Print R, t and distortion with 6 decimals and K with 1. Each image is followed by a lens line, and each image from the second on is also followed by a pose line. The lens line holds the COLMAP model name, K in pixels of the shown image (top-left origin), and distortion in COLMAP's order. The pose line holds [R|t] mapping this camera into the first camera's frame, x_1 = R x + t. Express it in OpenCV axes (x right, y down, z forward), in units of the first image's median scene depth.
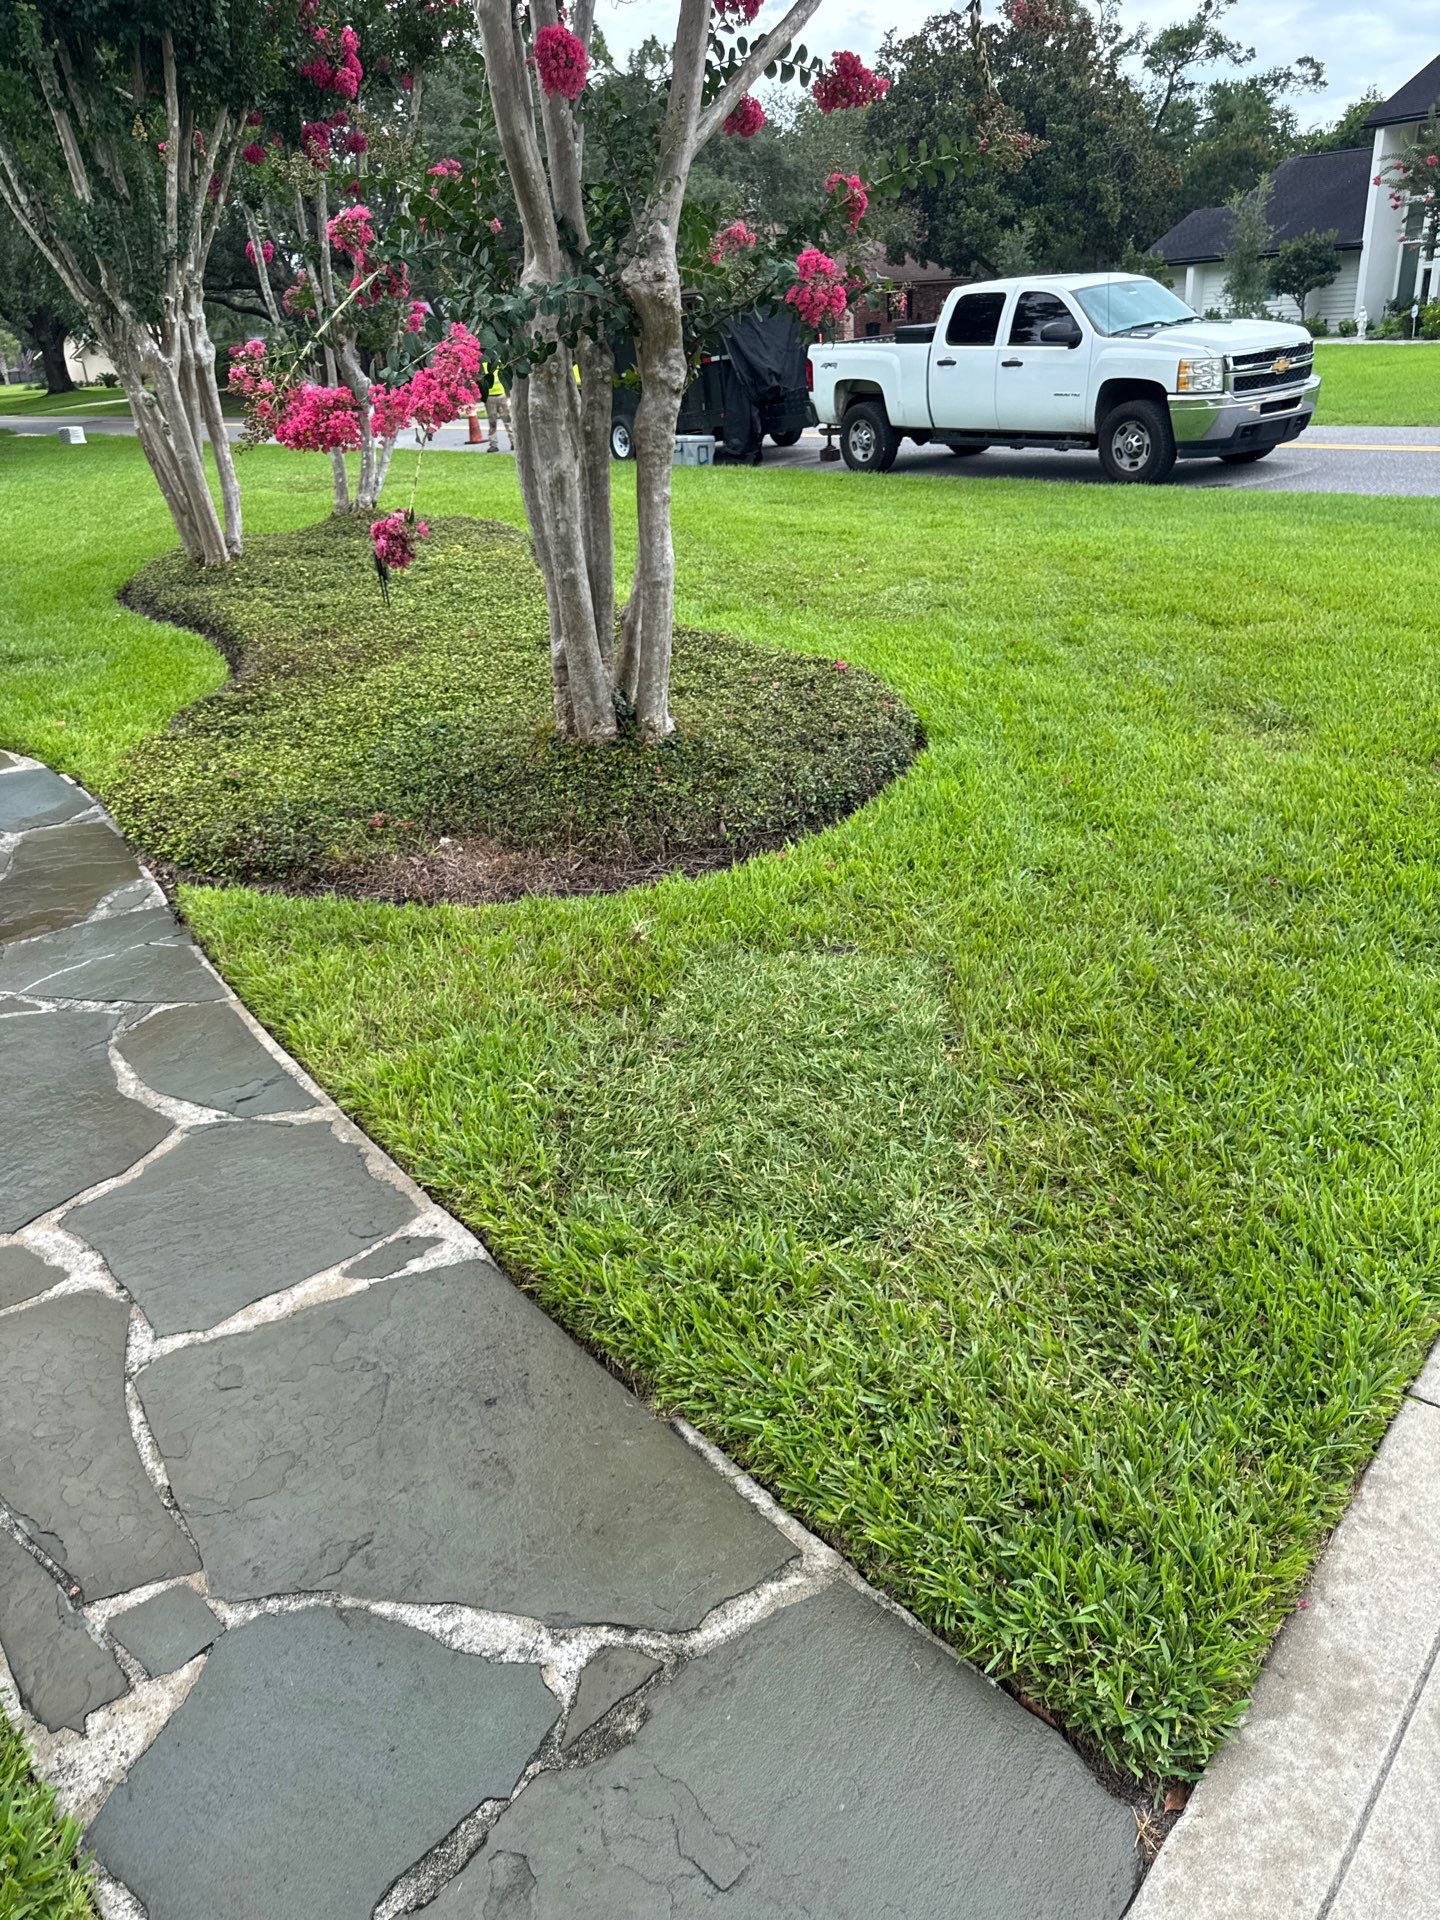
lens RADIAL K [[1368.4, 0, 689.7], [0, 1368.4, 946.5], [0, 0, 1]] dist [-0.003249, -0.011478]
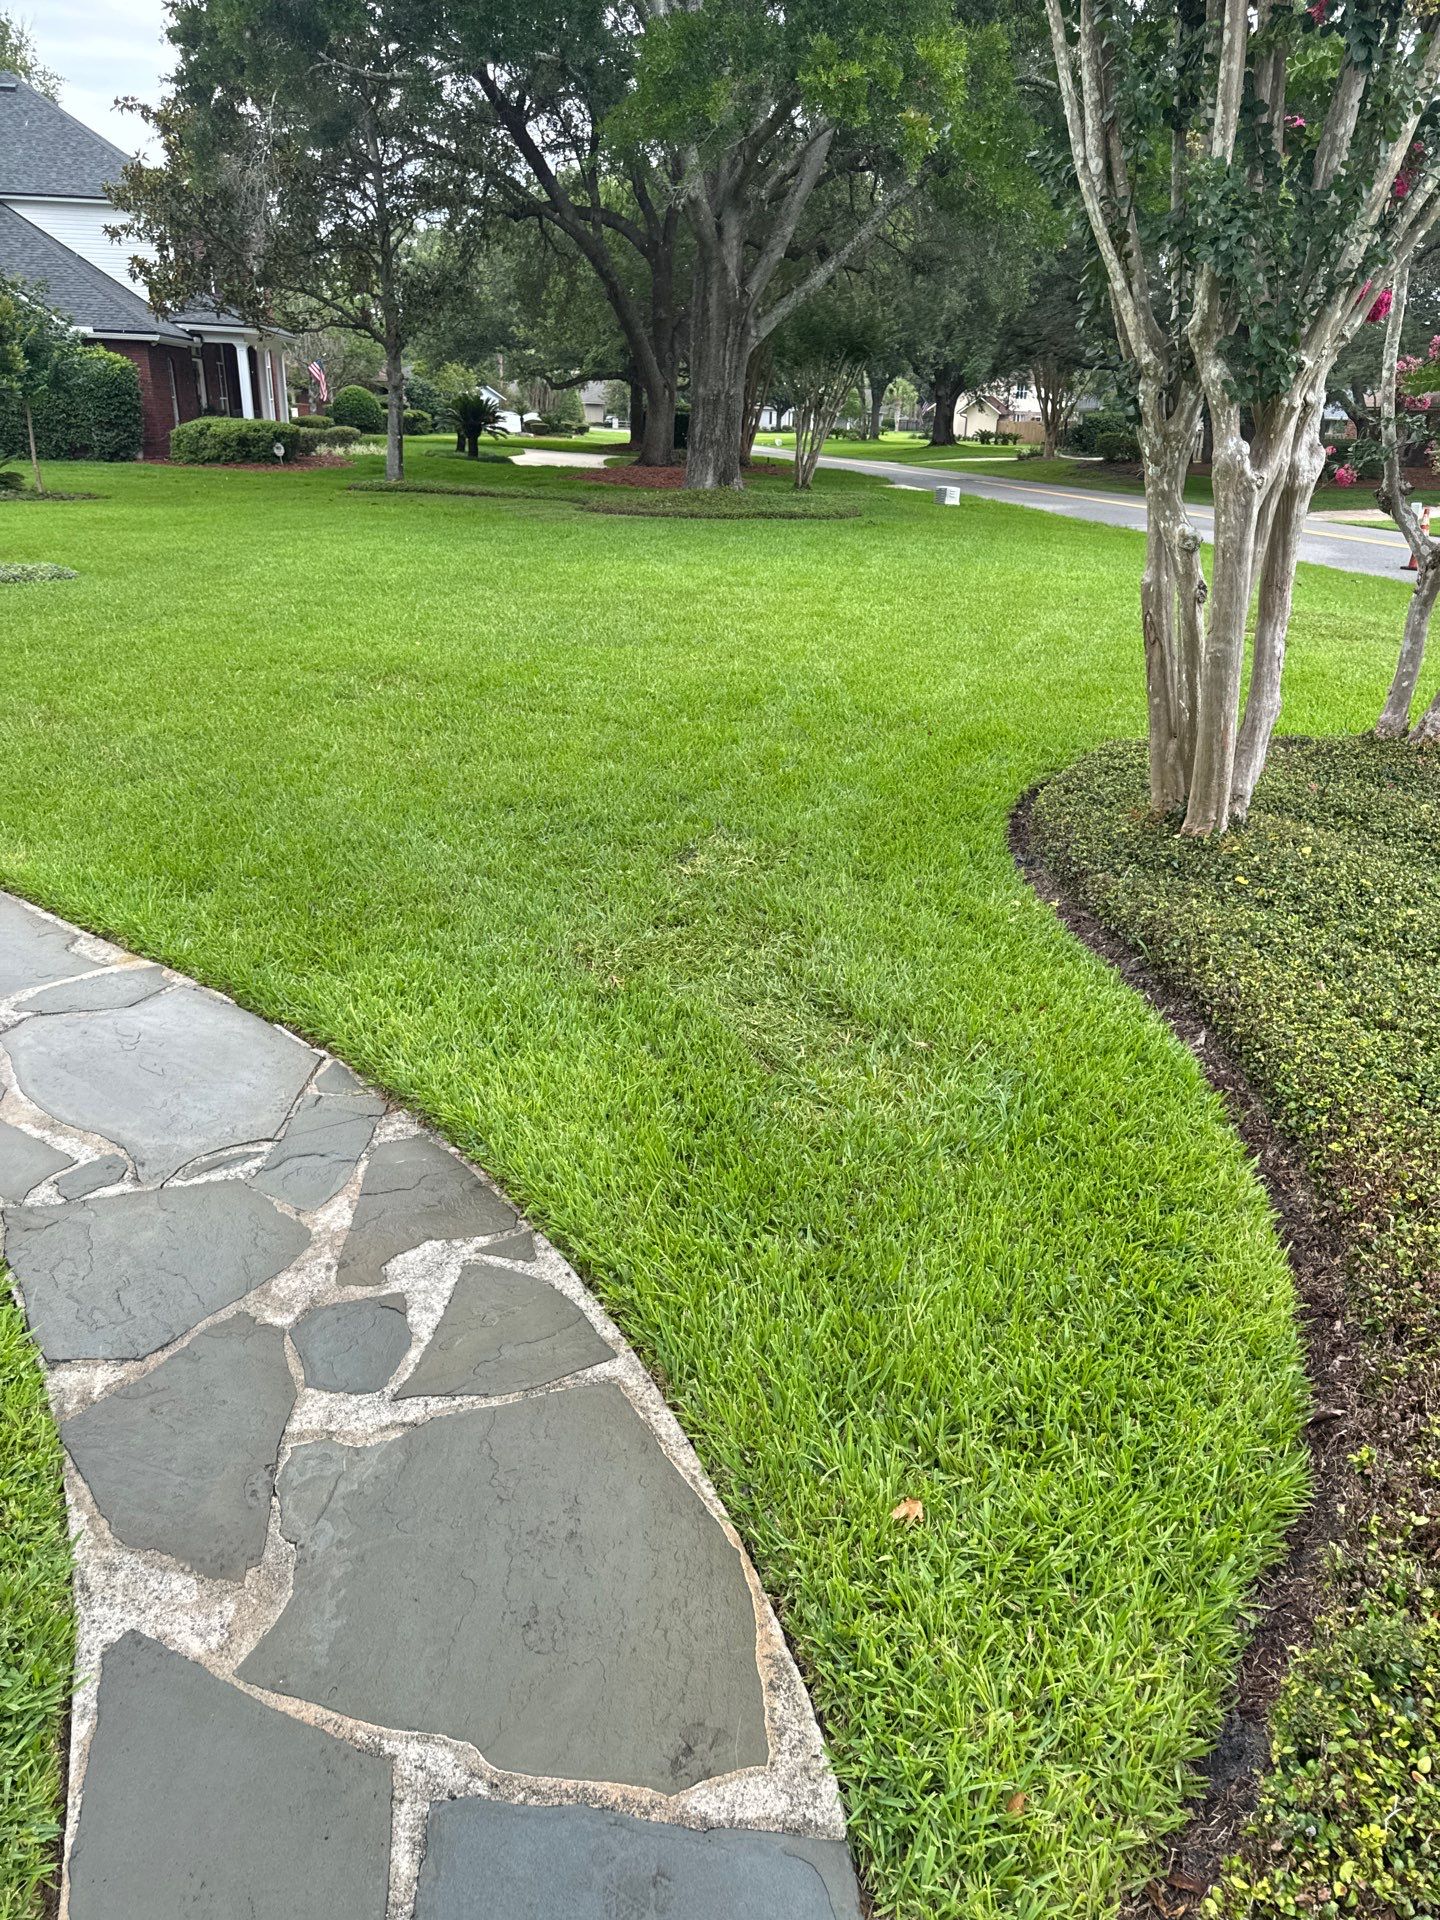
lens RADIAL K [[1385.8, 0, 691.4], [0, 1385.8, 966.4], [0, 0, 1]] dist [0.050067, -0.047065]
pose [[0.837526, 0.281305, -0.468420, -0.123394], [-0.300132, 0.953225, 0.035820, -0.096073], [0.456586, 0.110587, 0.882779, 0.210240]]
